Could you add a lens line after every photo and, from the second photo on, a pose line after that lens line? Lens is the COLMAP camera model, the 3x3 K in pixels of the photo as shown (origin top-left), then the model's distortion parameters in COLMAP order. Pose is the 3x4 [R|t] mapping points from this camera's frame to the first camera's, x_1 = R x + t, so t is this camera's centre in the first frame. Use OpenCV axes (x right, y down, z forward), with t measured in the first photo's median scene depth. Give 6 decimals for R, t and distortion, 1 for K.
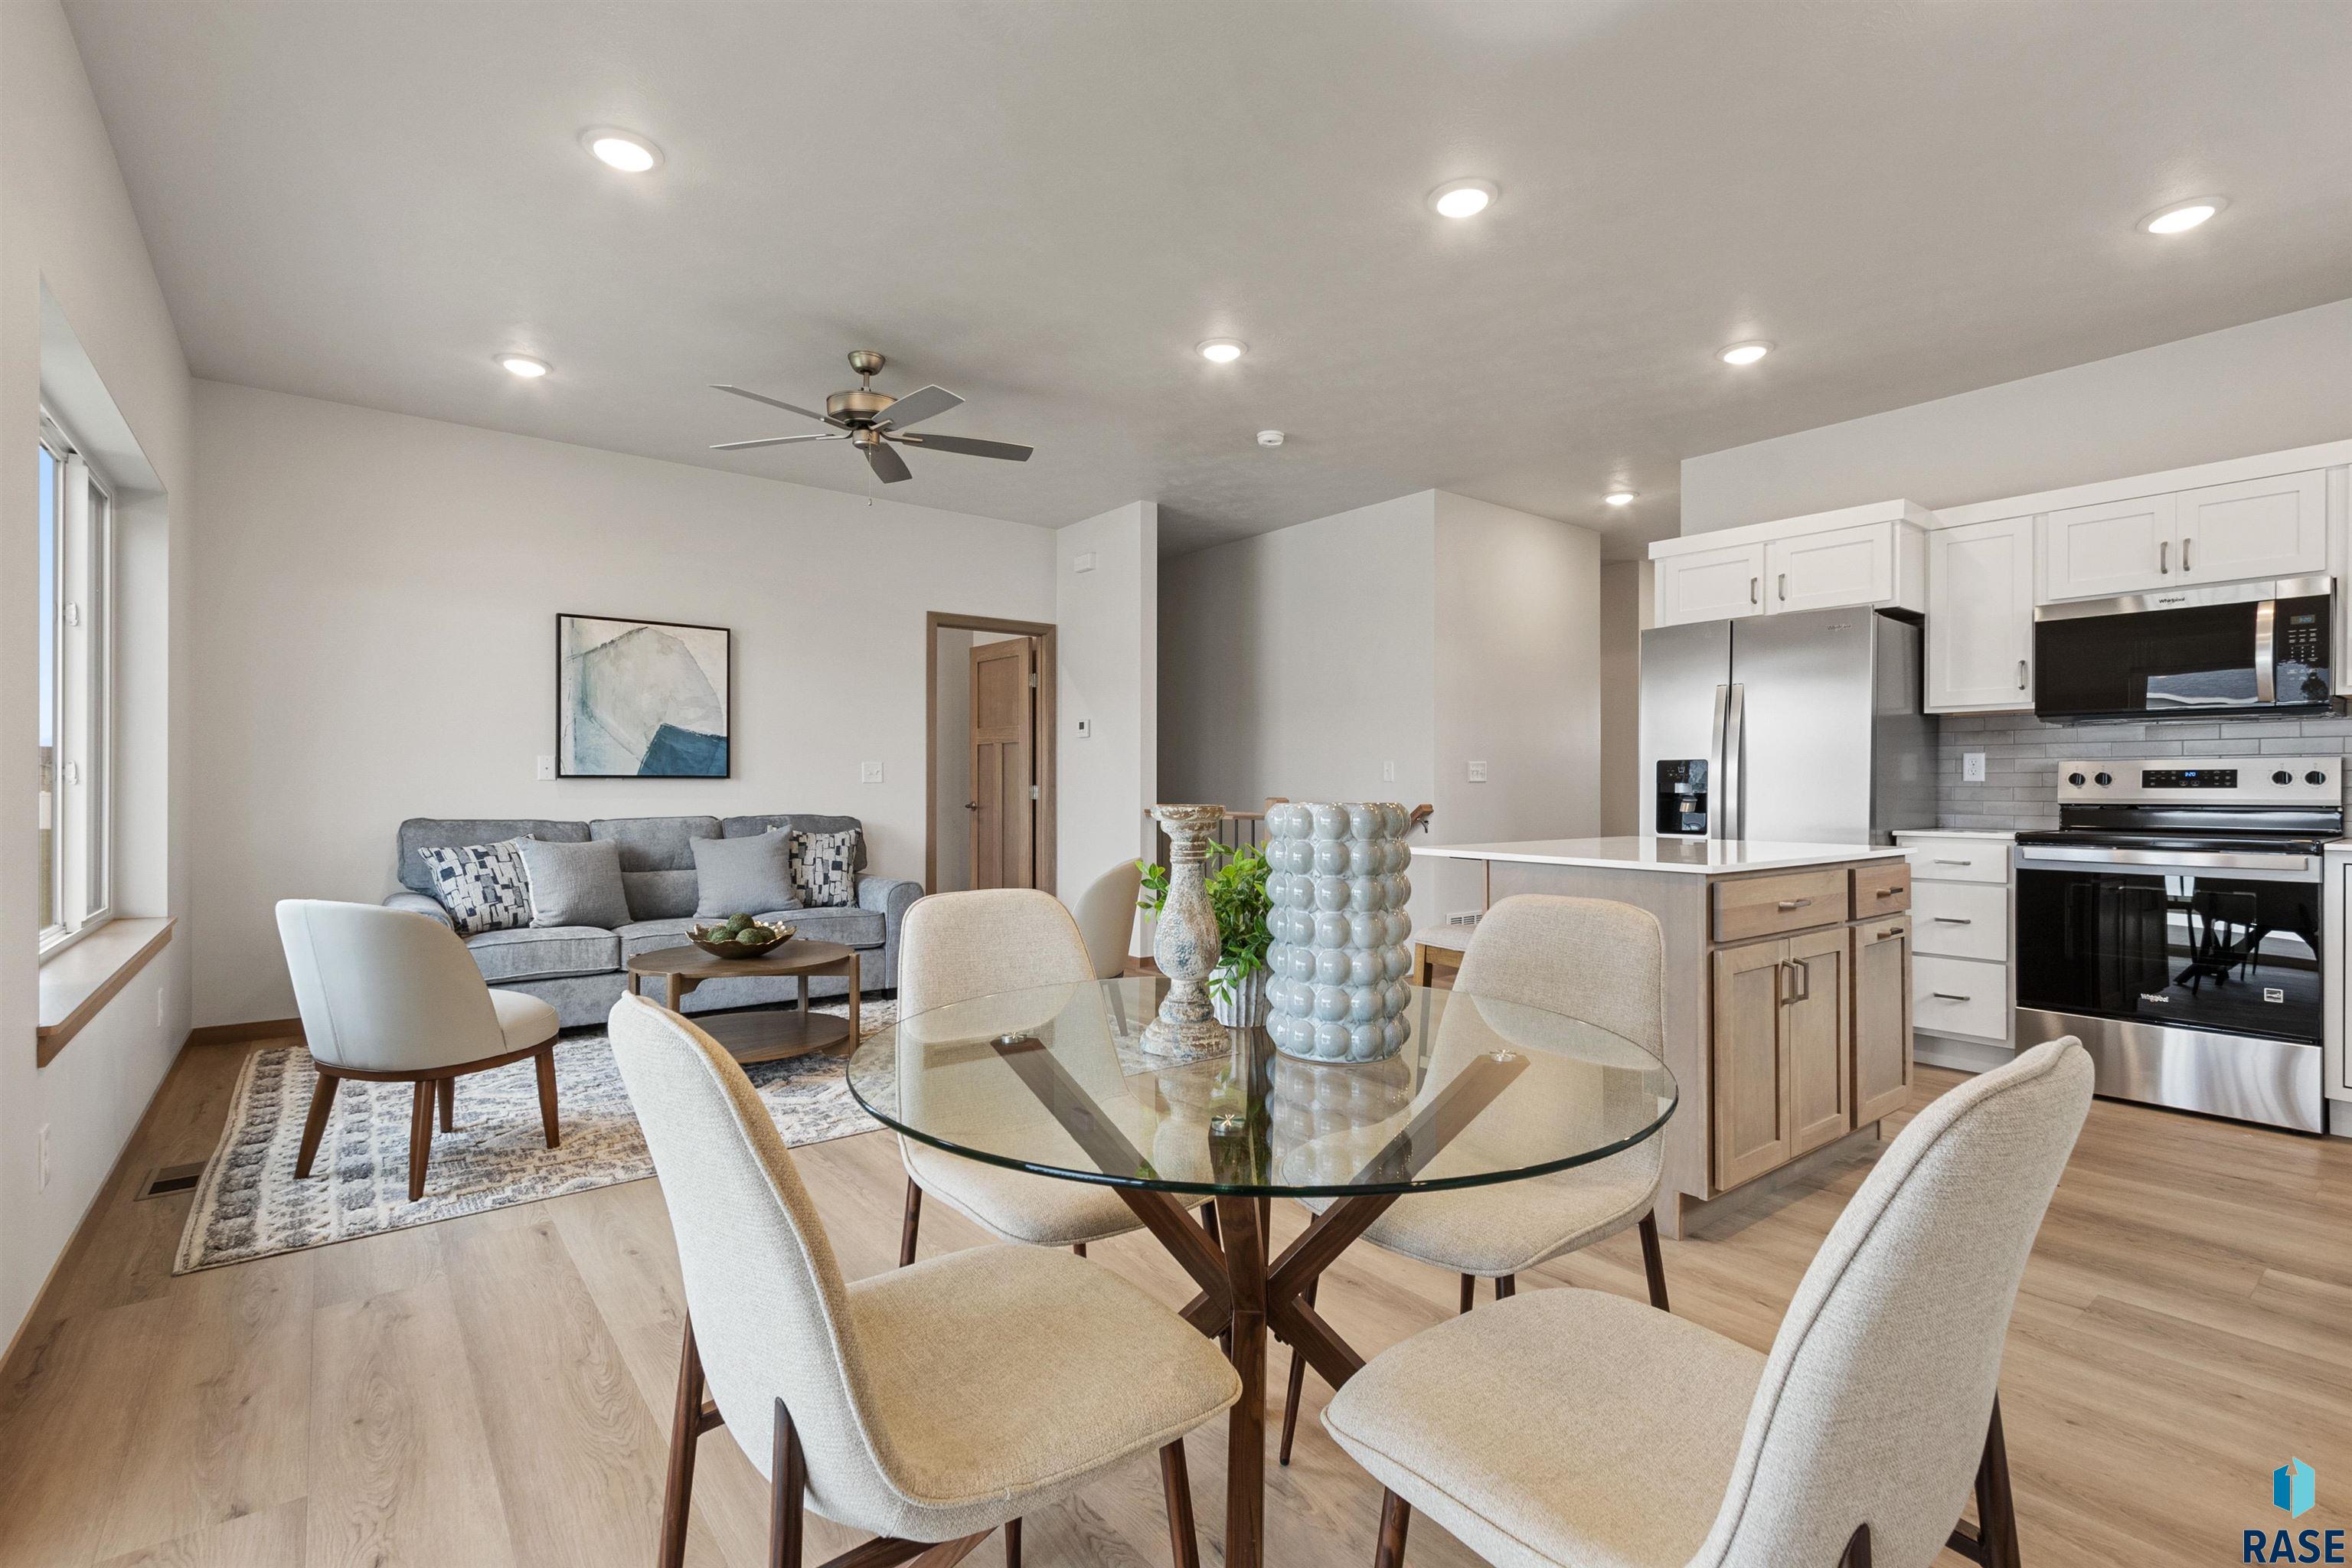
lens RADIAL K [[1075.7, 0, 1180.5], [0, 1075.7, 788.4], [0, 0, 1]] dist [0.000684, 0.000319]
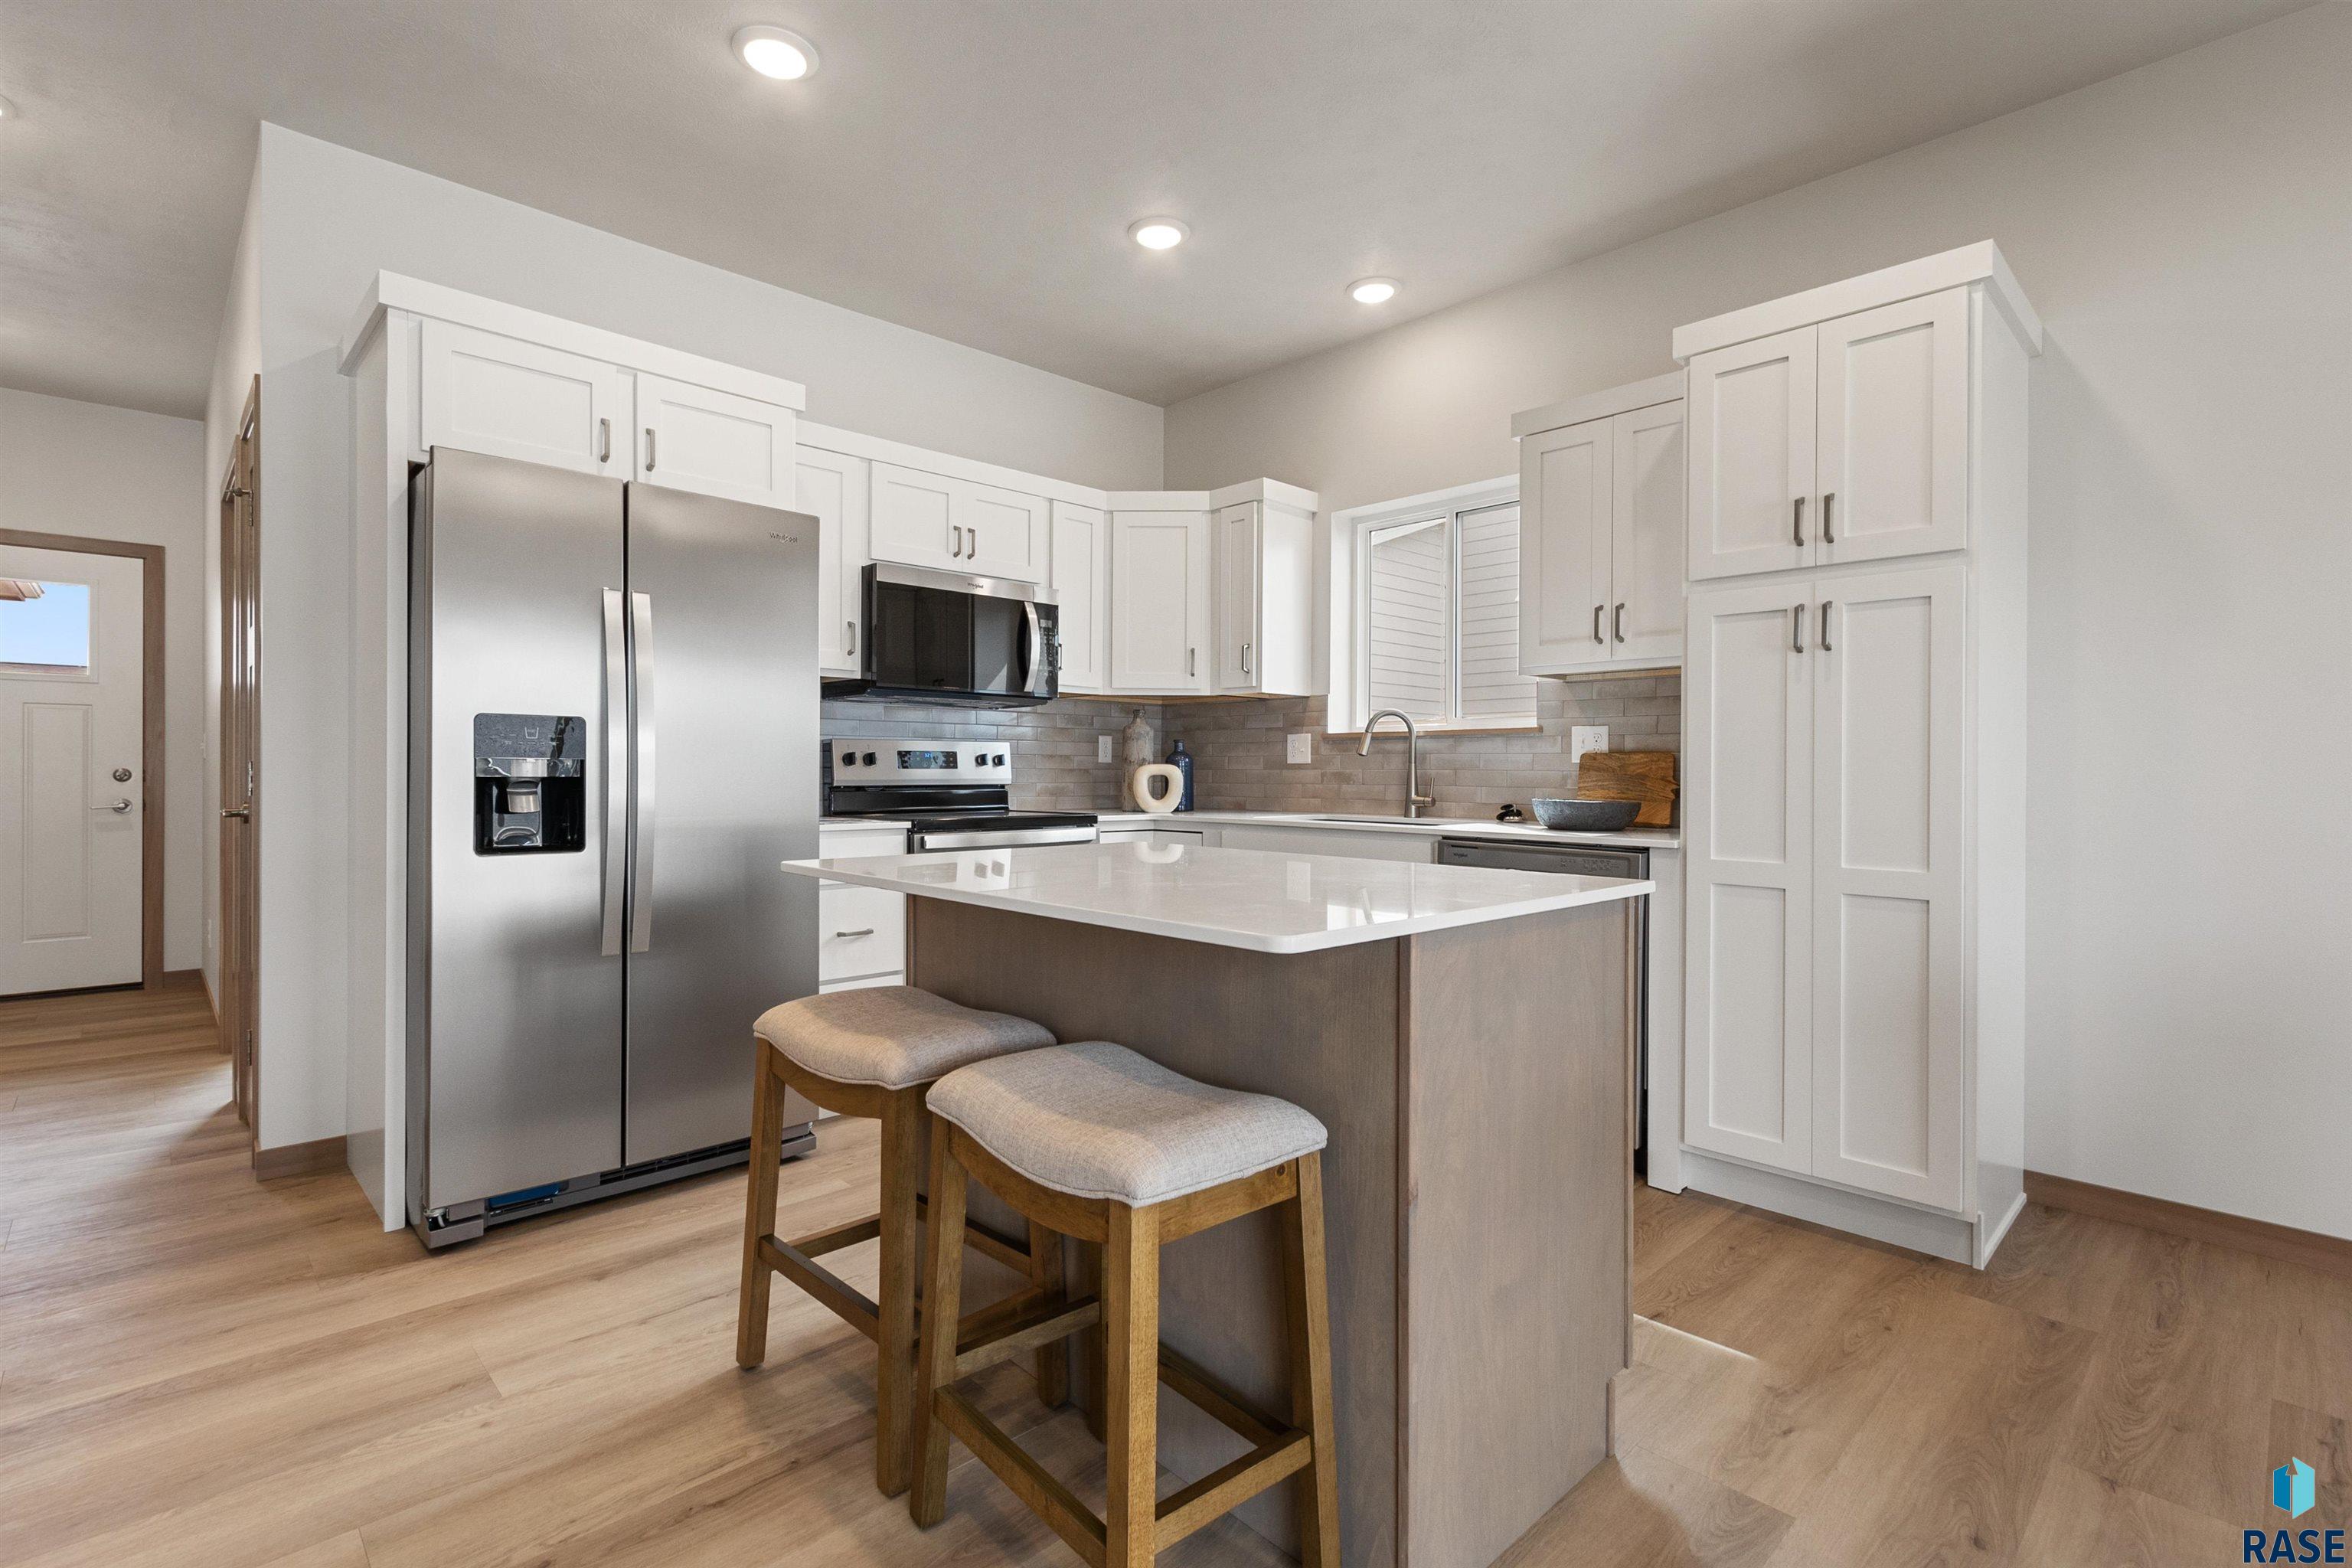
lens RADIAL K [[1075.7, 0, 1183.9], [0, 1075.7, 779.7], [0, 0, 1]] dist [0.000684, 0.000319]
pose [[-0.087425, -0.010915, 0.996111, -0.111200], [-0.003619, 0.999937, 0.010640, -0.001696], [-0.996164, -0.002674, -0.087459, 0.867514]]
